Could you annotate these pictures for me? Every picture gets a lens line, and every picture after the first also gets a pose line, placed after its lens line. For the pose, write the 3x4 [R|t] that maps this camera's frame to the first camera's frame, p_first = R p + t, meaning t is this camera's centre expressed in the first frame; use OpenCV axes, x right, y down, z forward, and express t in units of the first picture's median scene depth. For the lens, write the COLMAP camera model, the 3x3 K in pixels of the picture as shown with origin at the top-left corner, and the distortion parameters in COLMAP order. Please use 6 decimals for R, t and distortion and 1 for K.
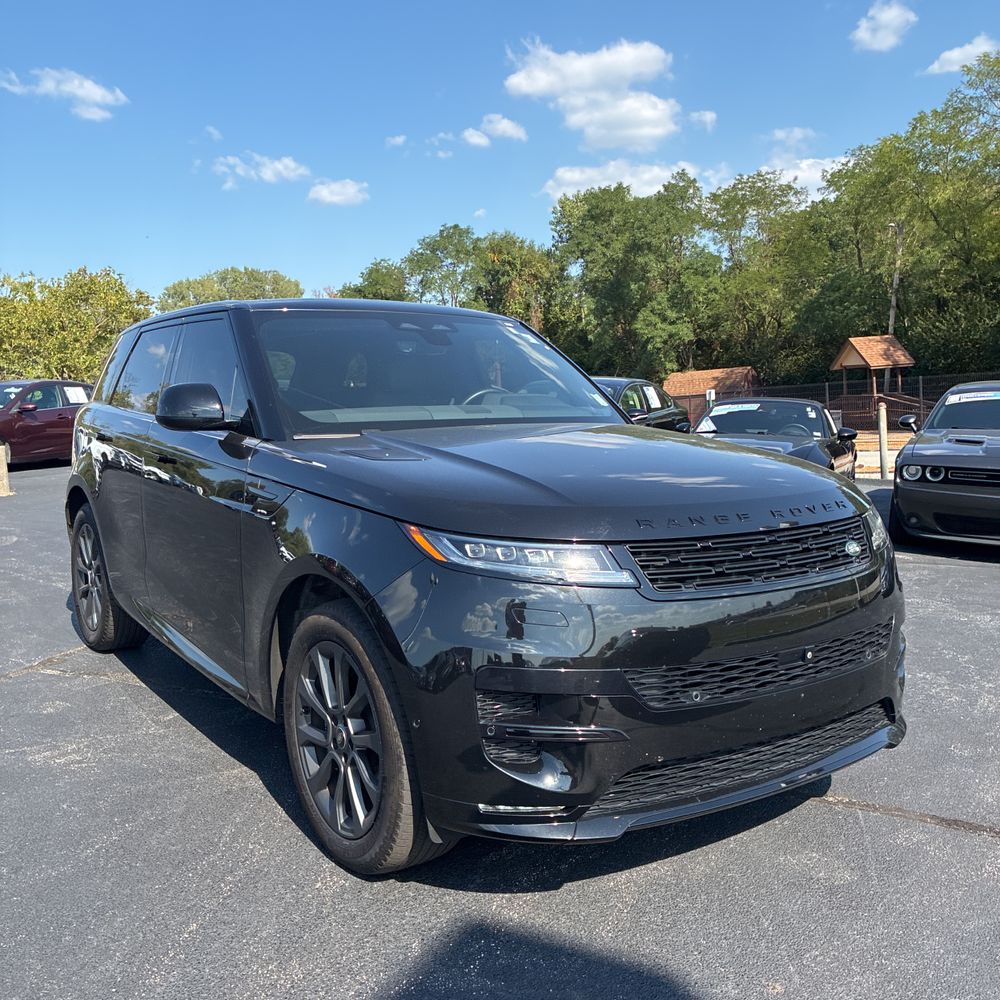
lens RADIAL K [[1031.0, 0, 492.1], [0, 1031.0, 500.4], [0, 0, 1]] dist [0.015801, 0.000000]
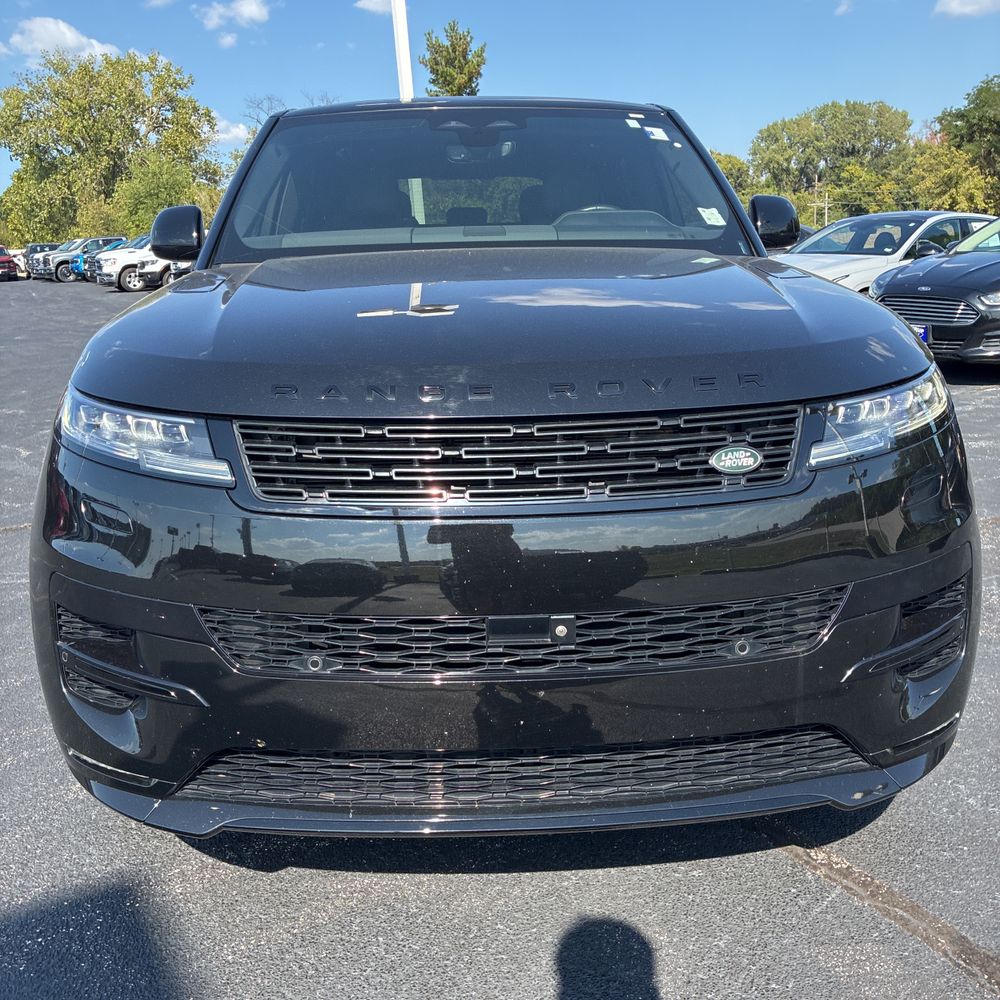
lens RADIAL K [[1031.0, 0, 500.8], [0, 1031.0, 501.1], [0, 0, 1]] dist [0.015801, 0.000000]
pose [[0.846372, 0.112849, -0.520499, 0.528596], [-0.038426, 0.987686, 0.151656, -0.011460], [0.531204, -0.108357, 0.840287, 0.450224]]
